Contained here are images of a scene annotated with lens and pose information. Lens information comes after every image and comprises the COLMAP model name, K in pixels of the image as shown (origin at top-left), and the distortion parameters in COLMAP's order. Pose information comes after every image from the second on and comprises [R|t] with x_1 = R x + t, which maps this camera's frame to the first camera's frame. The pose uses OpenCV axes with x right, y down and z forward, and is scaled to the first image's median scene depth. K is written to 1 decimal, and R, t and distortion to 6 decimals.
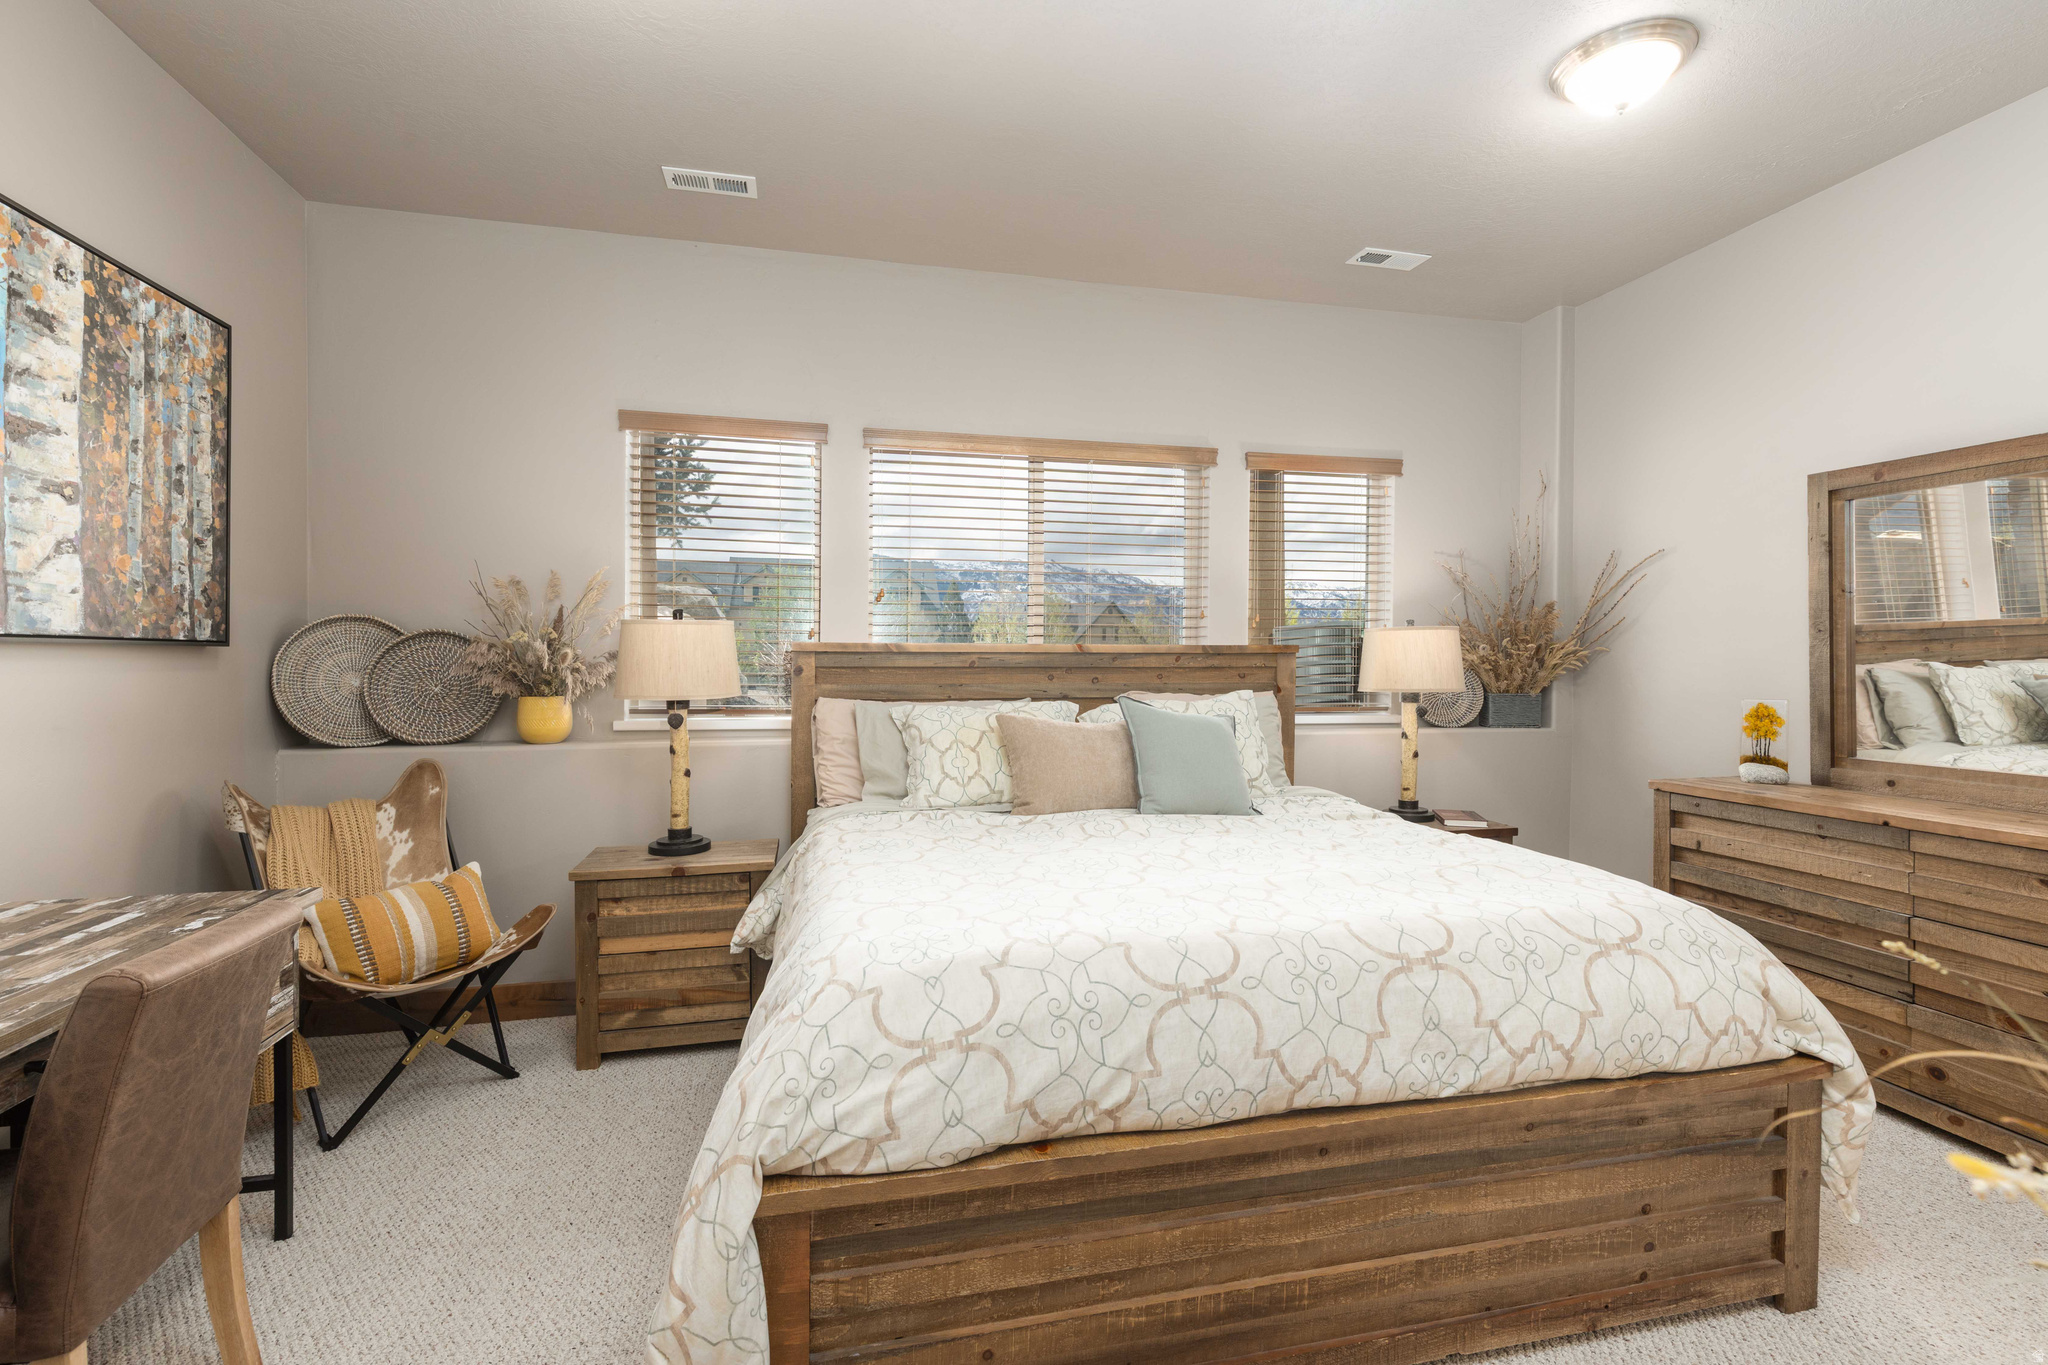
lens RADIAL K [[927.9, 0, 1019.6], [0, 927.9, 681.1], [0, 0, 1]] dist [0.009696, 0.000215]
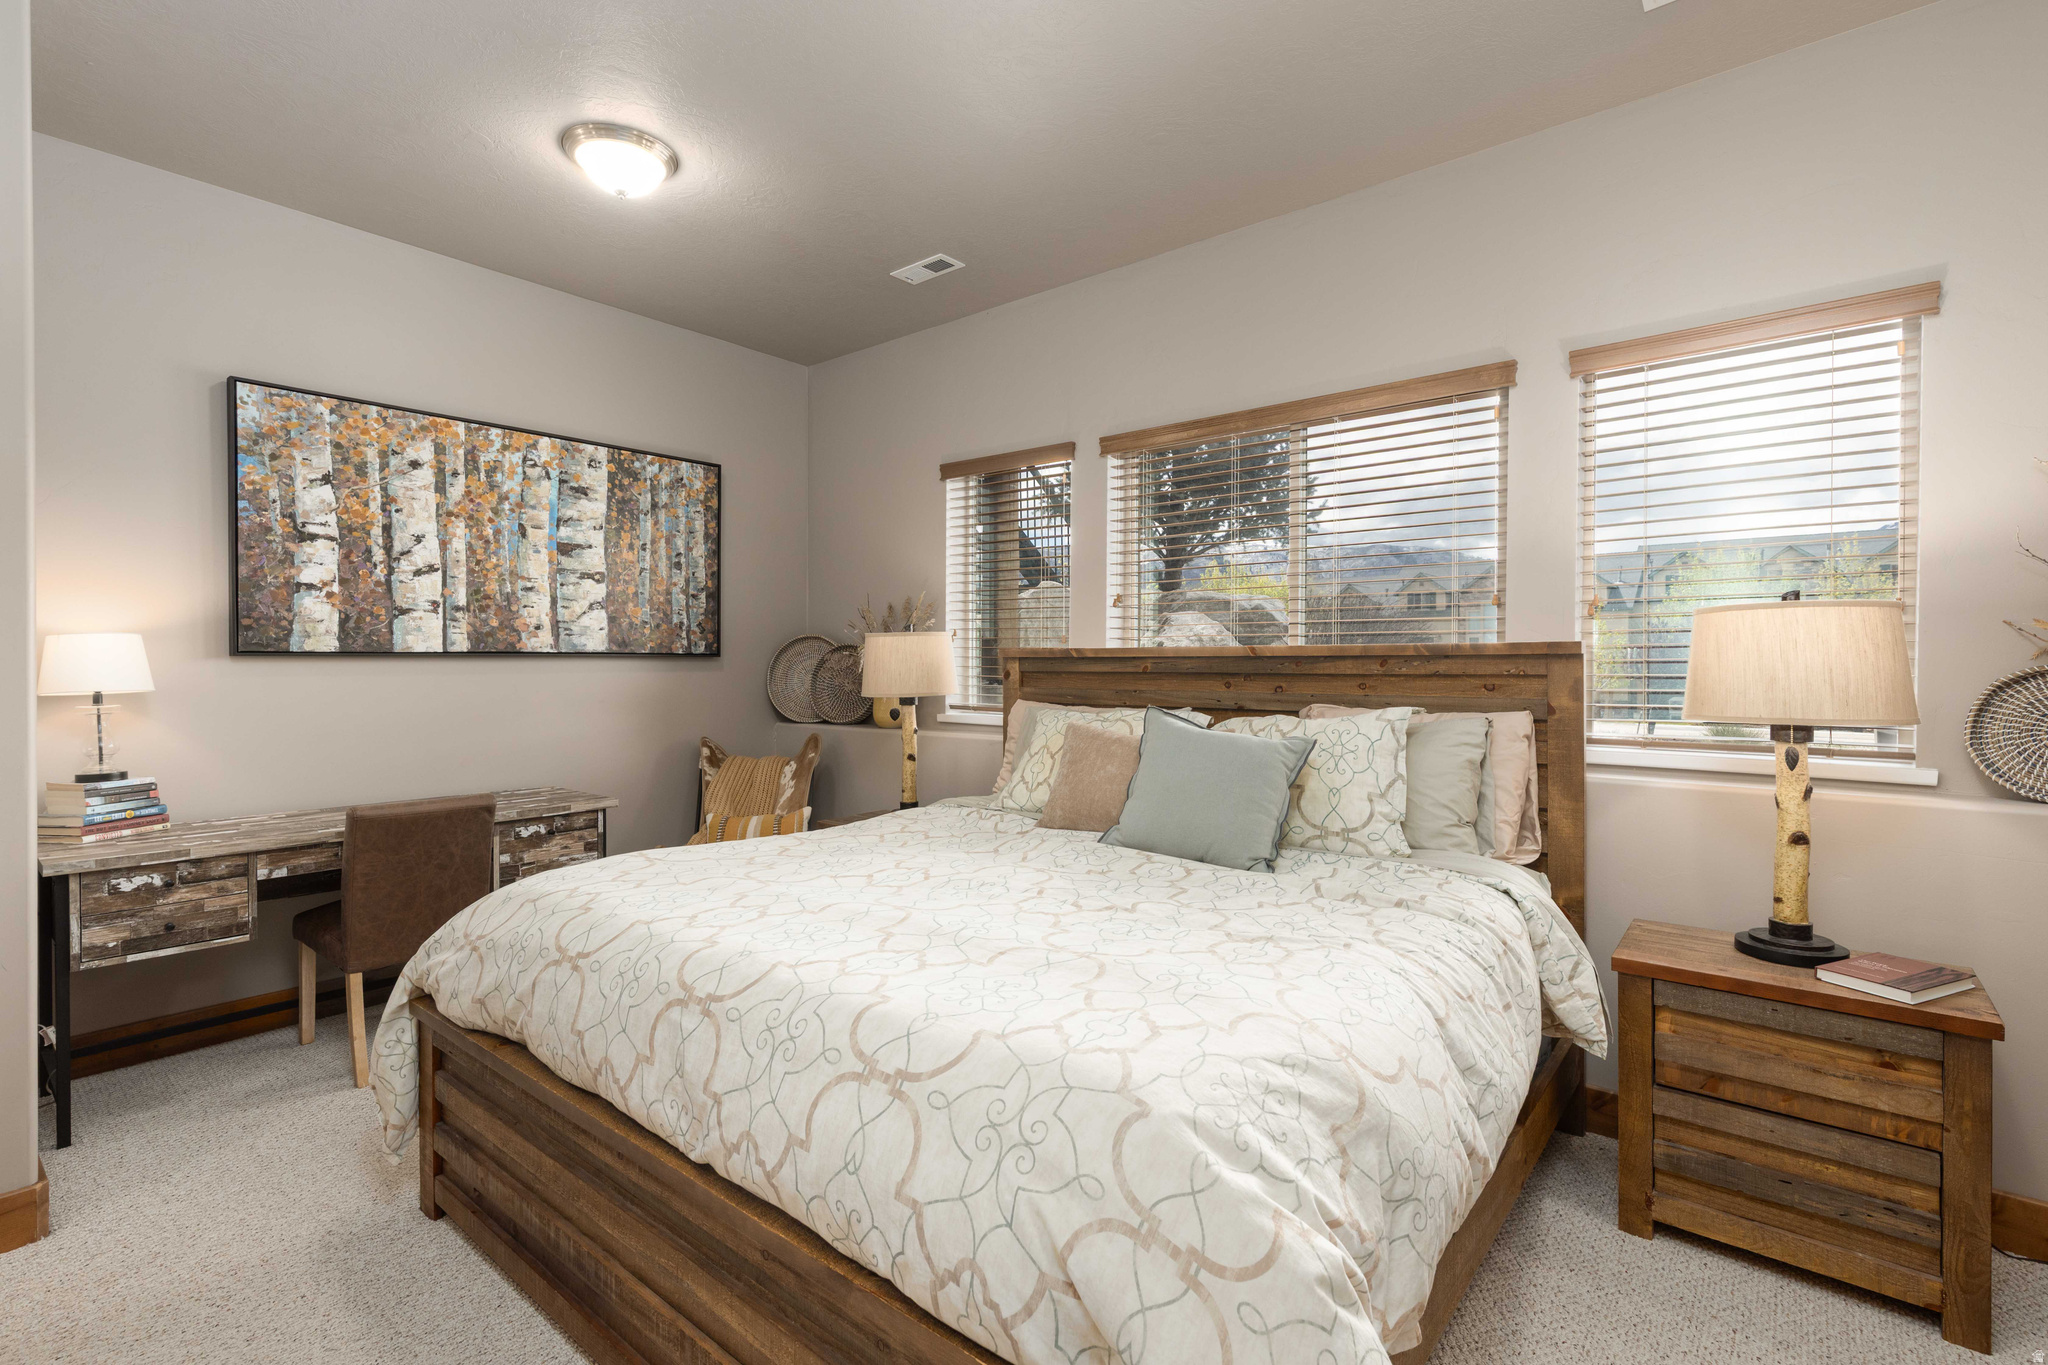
lens RADIAL K [[927.9, 0, 1019.6], [0, 927.9, 681.1], [0, 0, 1]] dist [0.009696, 0.000215]
pose [[0.607671, 0.013349, -0.794076, 0.882121], [-0.017597, 0.999840, 0.003342, -0.010167], [0.793994, 0.011943, 0.607809, 0.464137]]
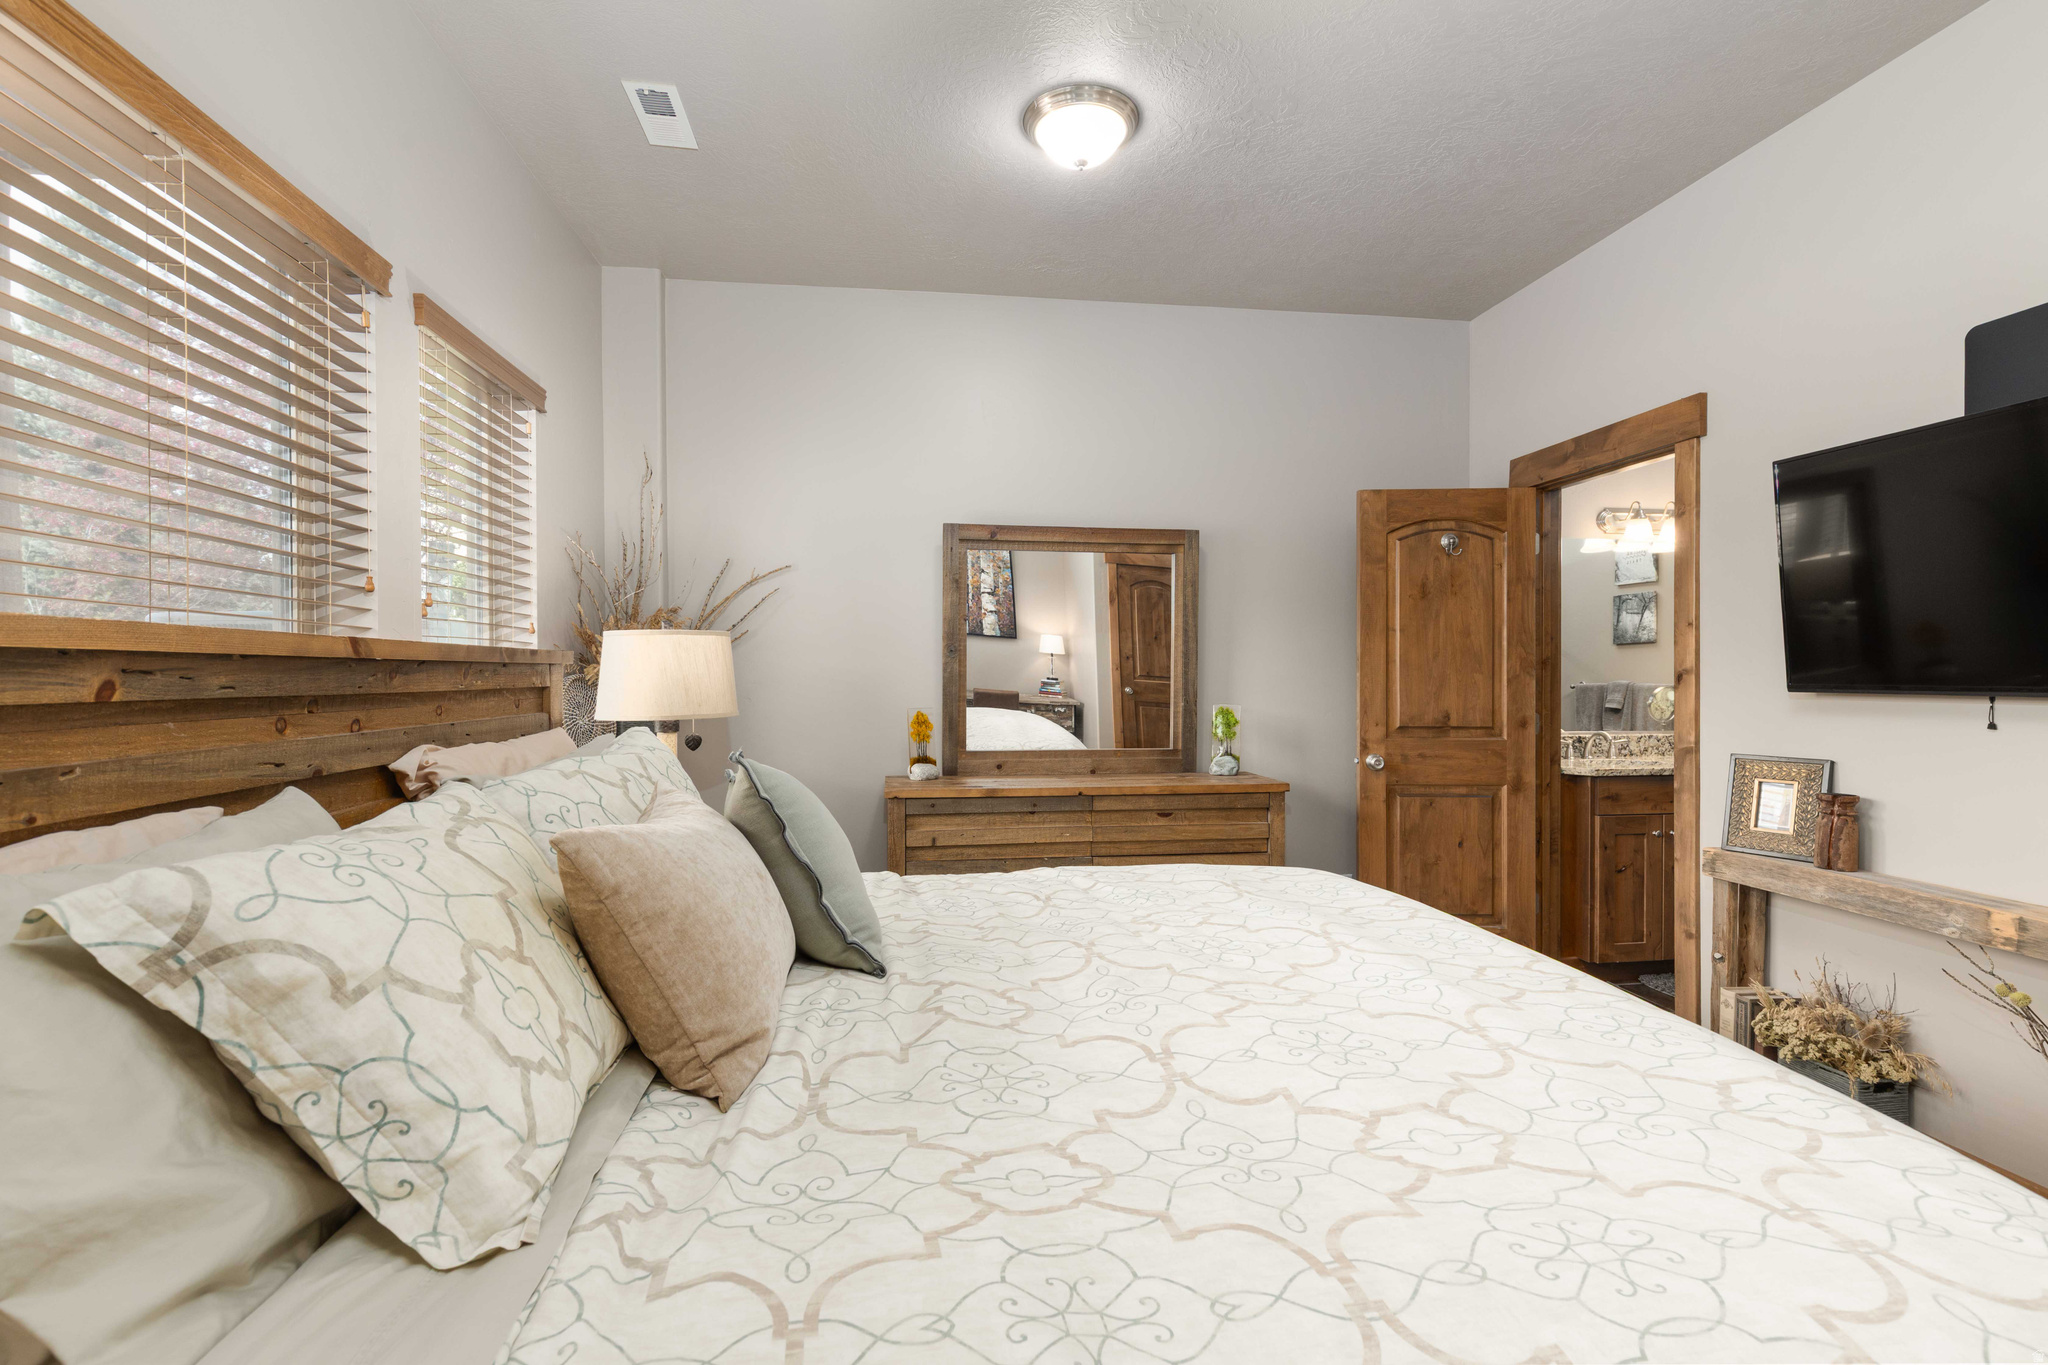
lens RADIAL K [[927.9, 0, 1019.6], [0, 927.9, 681.1], [0, 0, 1]] dist [0.009696, 0.000215]
pose [[0.086511, -0.010166, 0.996199, -0.444212], [0.022144, 0.999721, 0.008279, -0.026606], [-0.996005, 0.021343, 0.086712, 0.992024]]
